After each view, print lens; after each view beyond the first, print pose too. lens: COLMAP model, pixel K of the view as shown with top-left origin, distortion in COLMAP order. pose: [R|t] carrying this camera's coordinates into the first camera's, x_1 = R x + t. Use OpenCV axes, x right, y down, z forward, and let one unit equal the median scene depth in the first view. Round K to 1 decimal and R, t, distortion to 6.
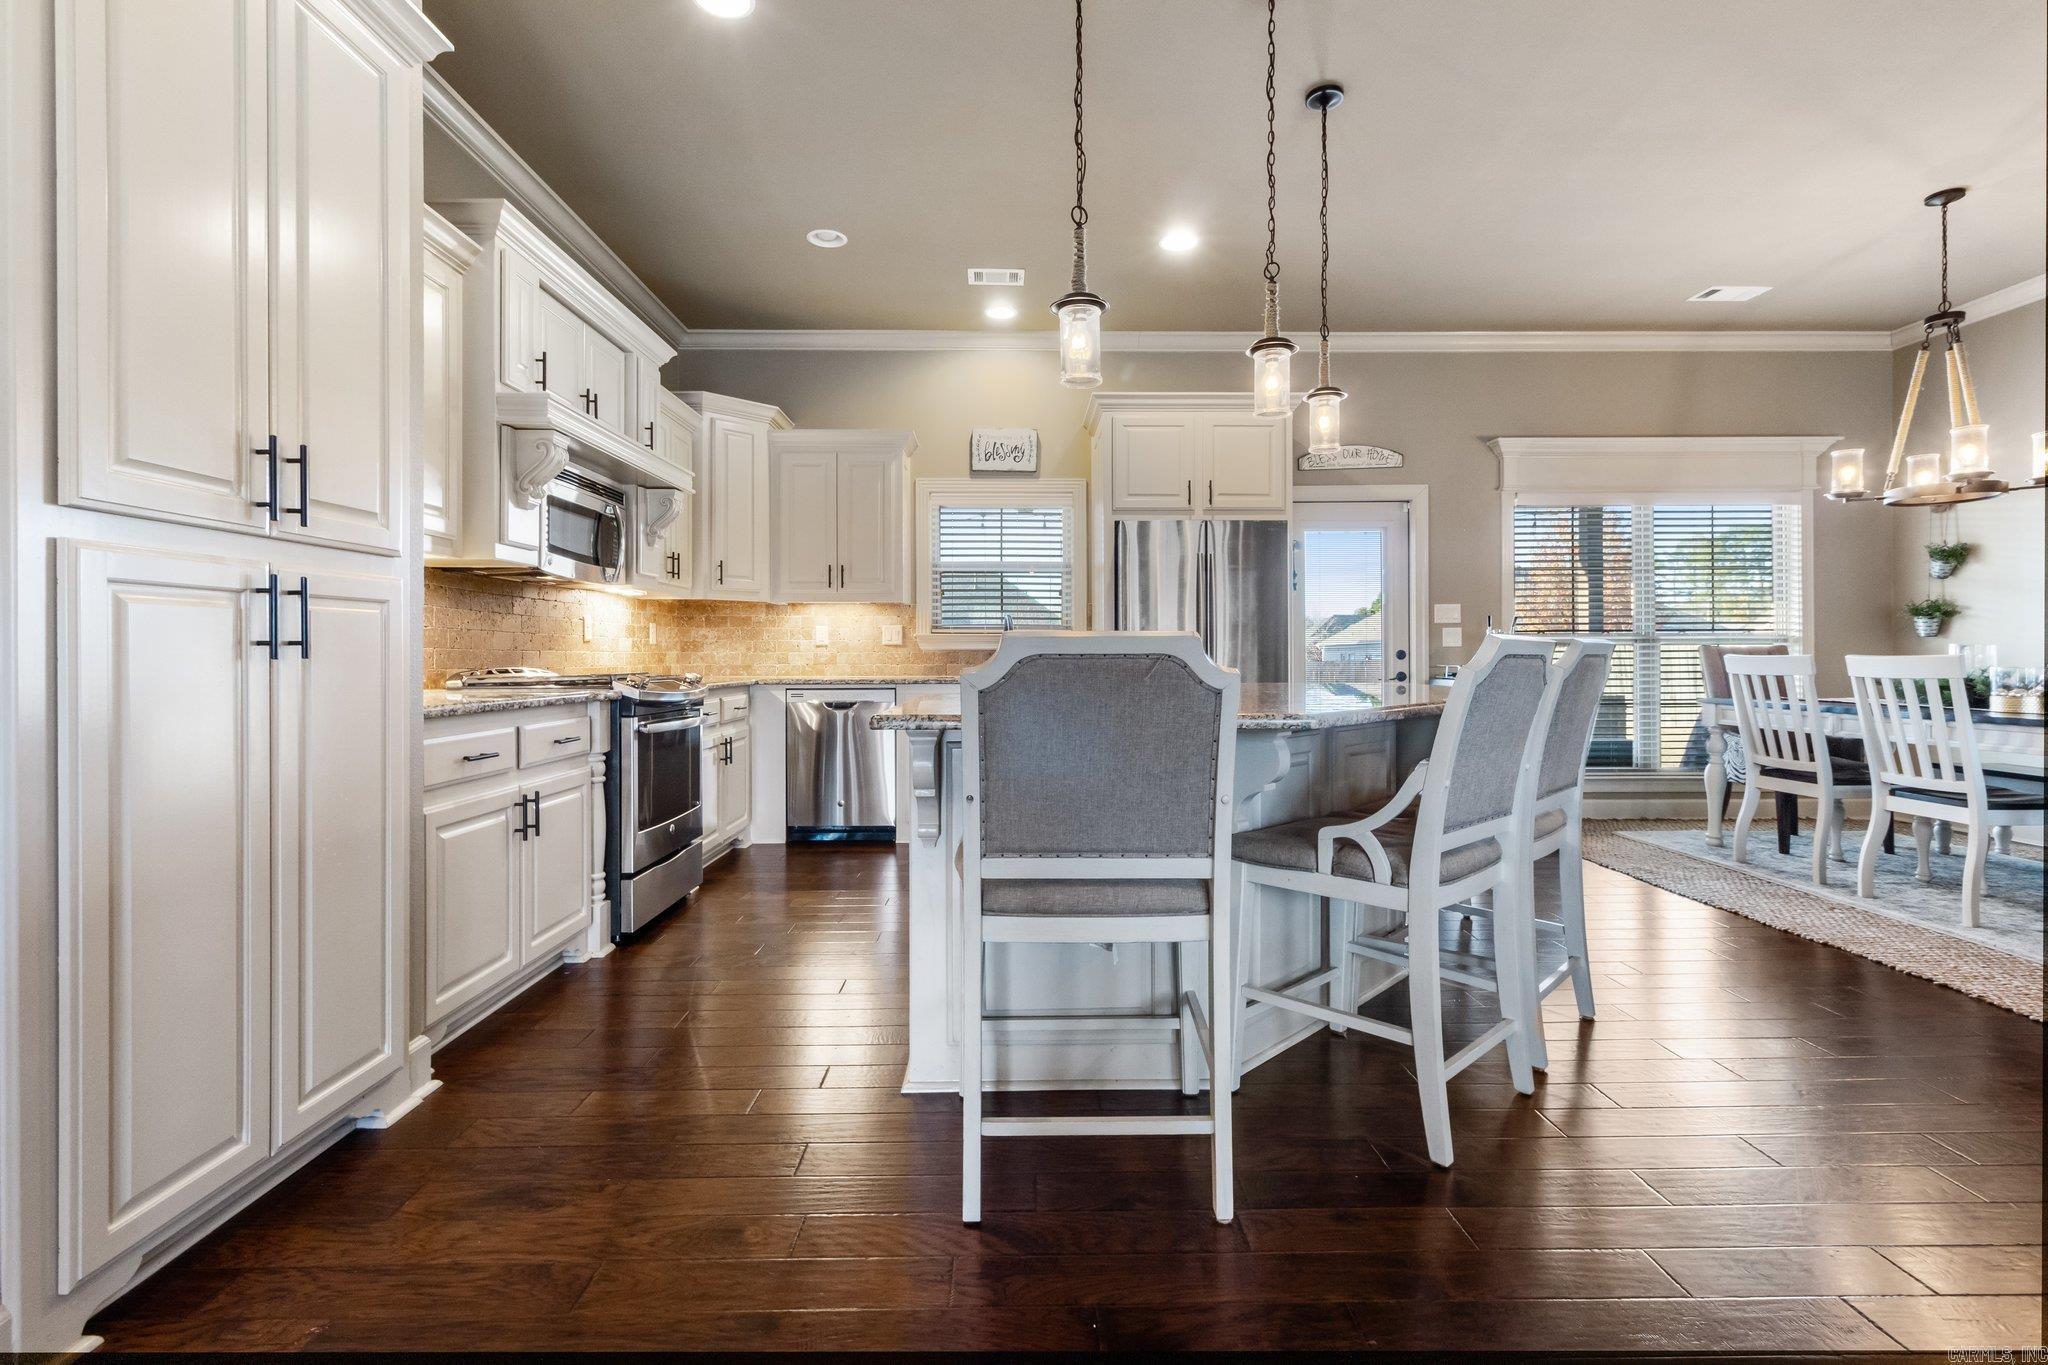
lens RADIAL K [[945.5, 0, 1023.3], [0, 945.5, 658.5], [0, 0, 1]] dist [-0.000186, 0.000224]
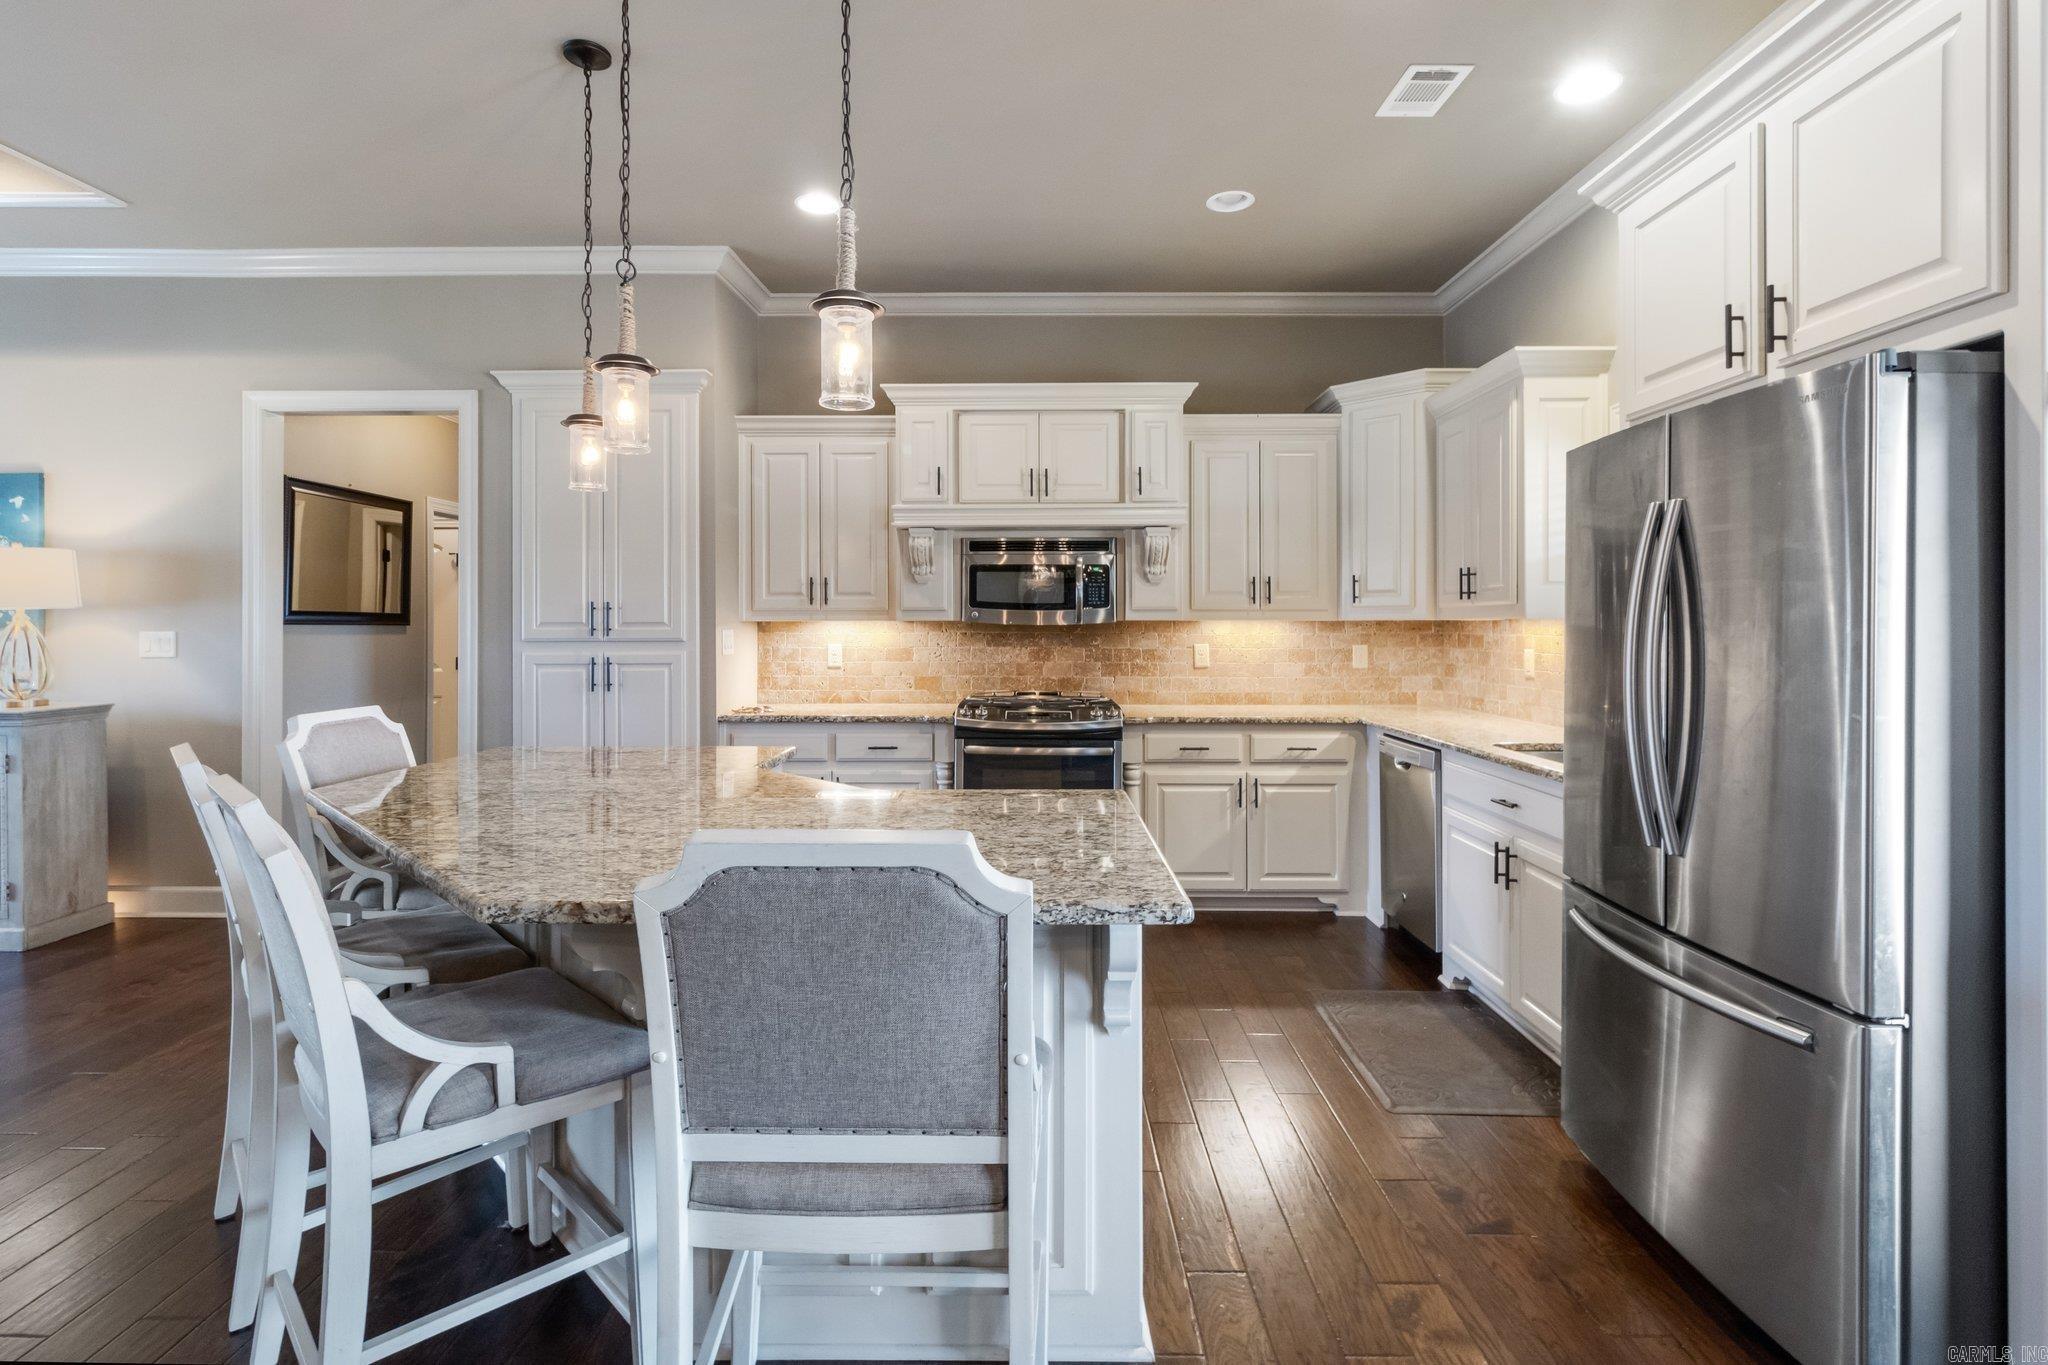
lens RADIAL K [[973.6, 0, 1018.3], [0, 973.6, 622.4], [0, 0, 1]] dist [0.004456, -0.000413]
pose [[-0.022206, -0.003157, -0.999748, 0.541754], [-0.001485, 0.999994, -0.003124, -0.054547], [0.999752, 0.001415, -0.022211, 0.678204]]
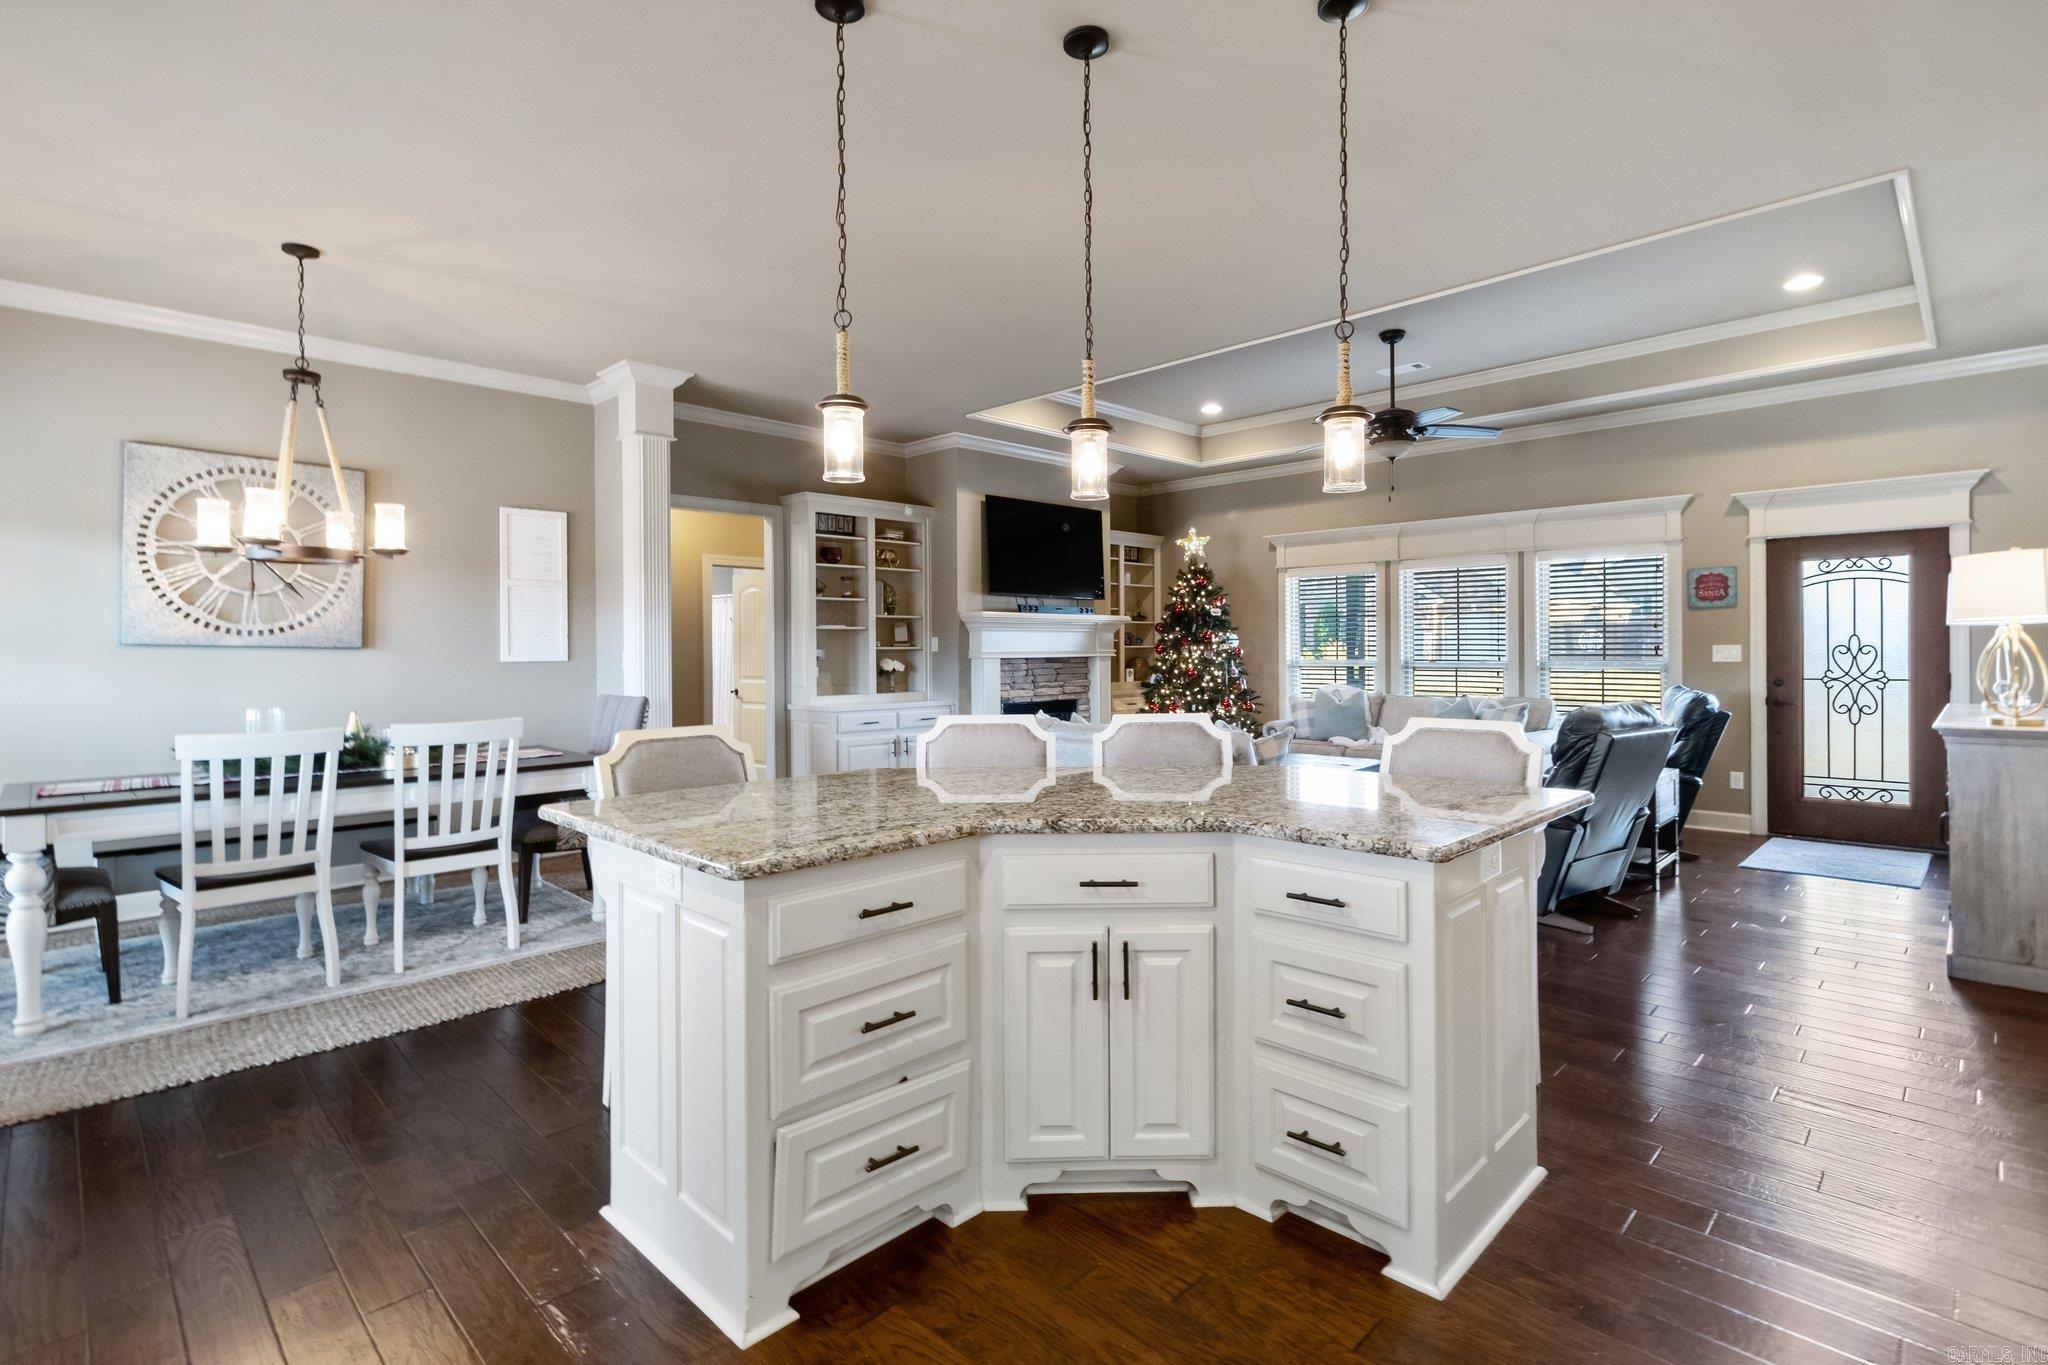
lens RADIAL K [[970.6, 0, 1032.7], [0, 970.6, 655.5], [0, 0, 1]] dist [0.001015, 0.001579]
pose [[-0.704917, 0.002600, 0.709285, -0.198760], [0.010187, 0.999927, 0.006459, -0.051572], [-0.709216, 0.011778, -0.704893, 0.872967]]
